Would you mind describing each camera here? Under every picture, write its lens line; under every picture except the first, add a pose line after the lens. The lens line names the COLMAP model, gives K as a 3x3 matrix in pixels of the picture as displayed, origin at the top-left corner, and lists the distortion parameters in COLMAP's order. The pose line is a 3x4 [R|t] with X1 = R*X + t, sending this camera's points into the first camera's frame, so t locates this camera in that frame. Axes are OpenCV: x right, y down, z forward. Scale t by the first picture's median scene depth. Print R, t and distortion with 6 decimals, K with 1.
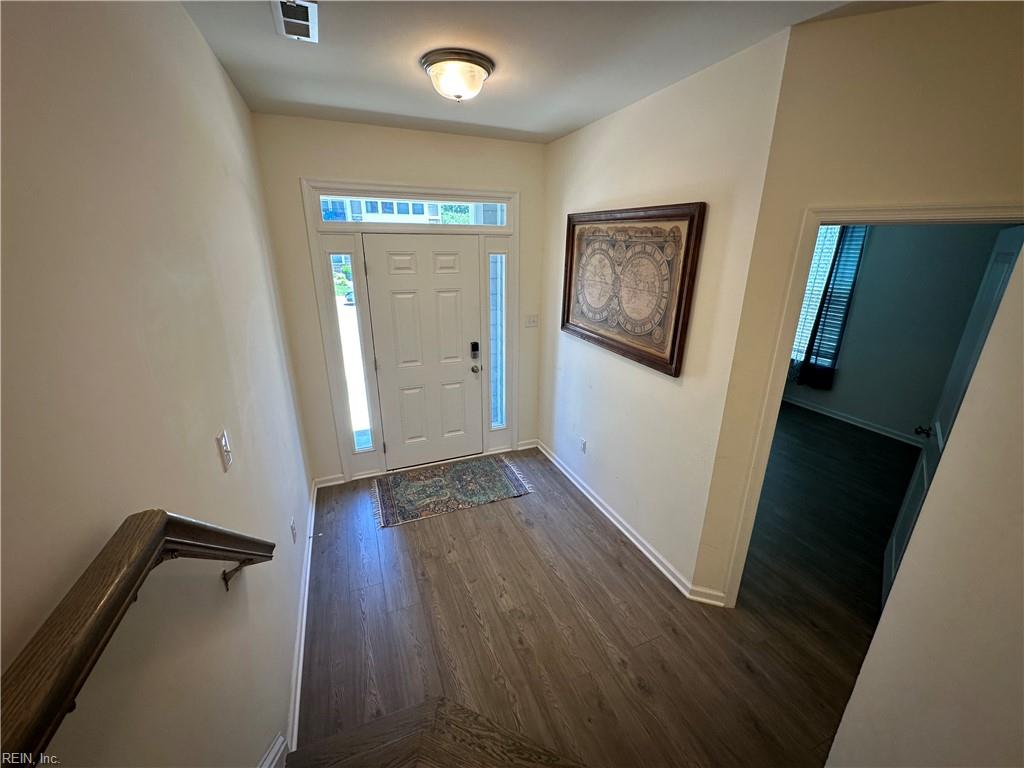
lens RADIAL K [[408.5, 0, 513.1], [0, 408.5, 383.0], [0, 0, 1]] dist [-0.002646, 0.000293]
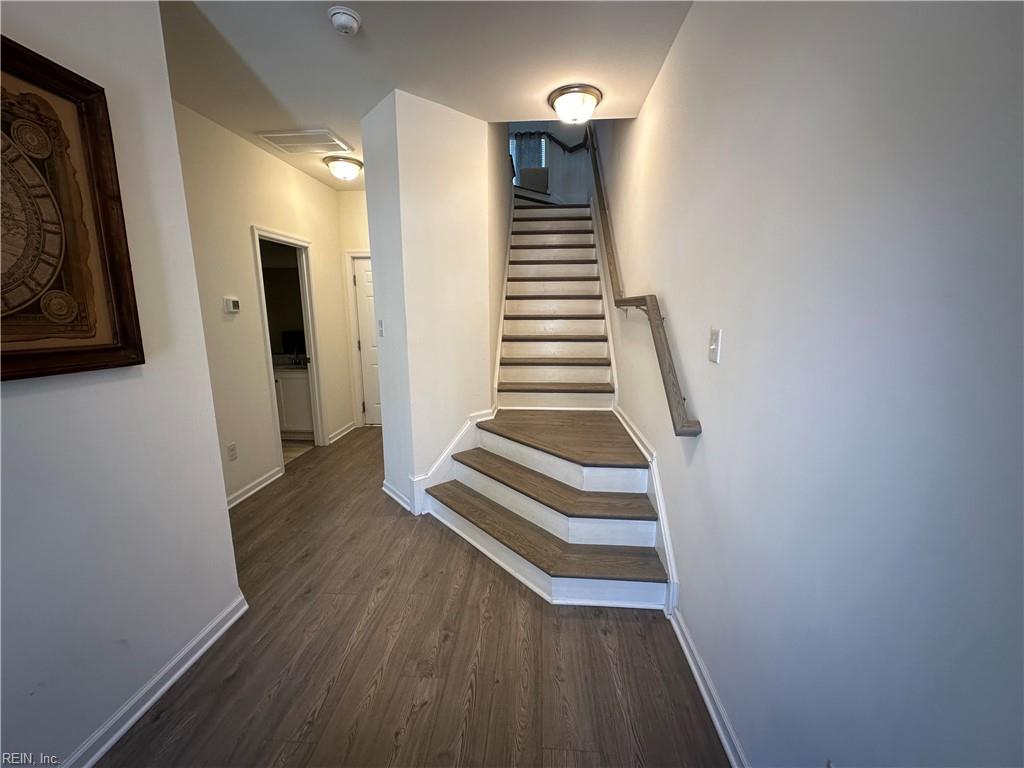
lens RADIAL K [[408.5, 0, 513.1], [0, 408.5, 383.0], [0, 0, 1]] dist [-0.002646, 0.000293]
pose [[-0.898916, -0.081399, 0.430492, -0.412236], [0.133304, 0.885188, 0.445727, -0.198334], [-0.417348, 0.458058, -0.784859, 1.290761]]
